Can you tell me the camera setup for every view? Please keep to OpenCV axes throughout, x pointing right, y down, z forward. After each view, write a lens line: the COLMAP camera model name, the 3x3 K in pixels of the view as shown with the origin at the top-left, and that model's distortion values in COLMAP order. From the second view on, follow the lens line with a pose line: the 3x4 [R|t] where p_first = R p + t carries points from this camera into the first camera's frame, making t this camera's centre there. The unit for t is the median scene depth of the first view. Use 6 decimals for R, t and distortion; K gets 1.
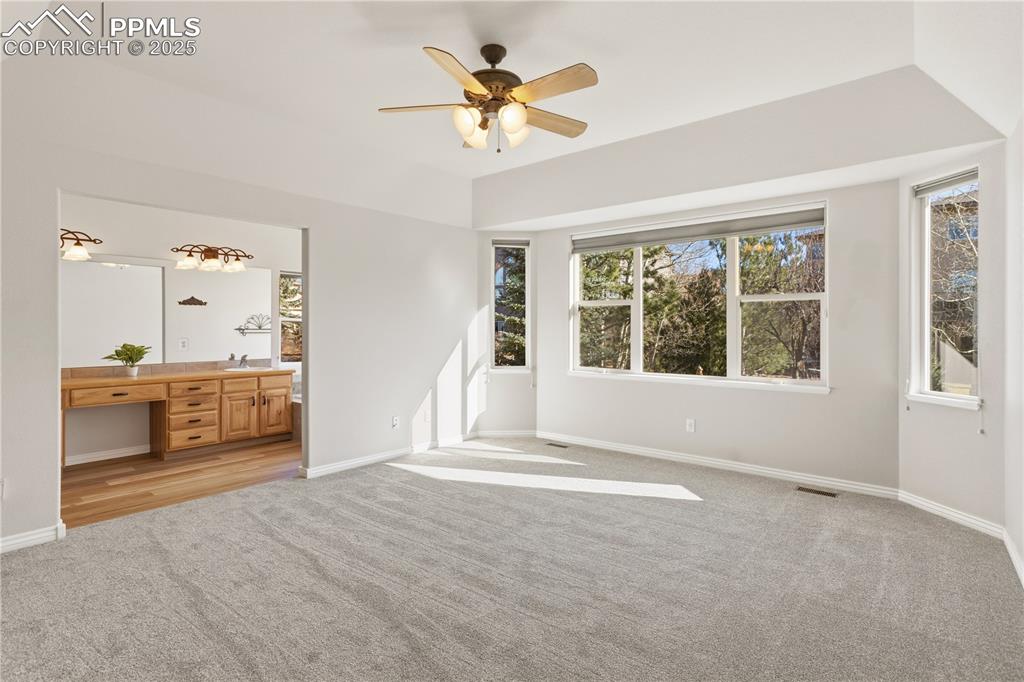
lens RADIAL K [[497.4, 0, 516.6], [0, 497.4, 330.3], [0, 0, 1]] dist [-0.024646, 0.000181]
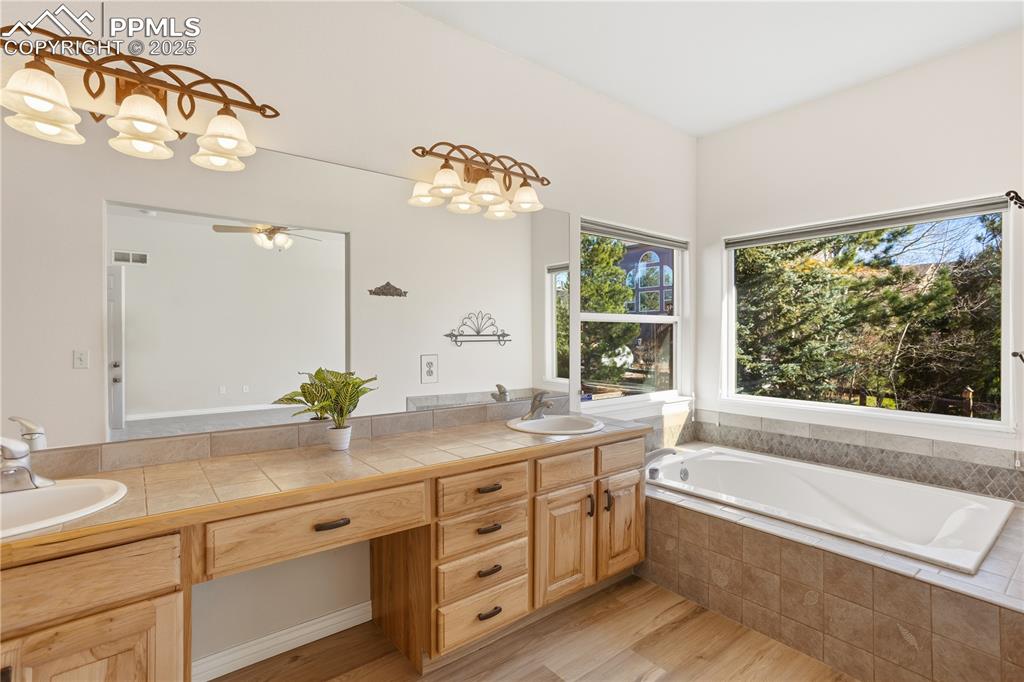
lens RADIAL K [[500.2, 0, 512.0], [0, 500.2, 341.0], [0, 0, 1]] dist [-0.067656, 0.000189]
pose [[0.977904, 0.002398, -0.209042, -0.514107], [-0.000902, 0.999973, 0.007253, 0.000410], [0.209054, -0.006904, 0.977880, 0.578501]]
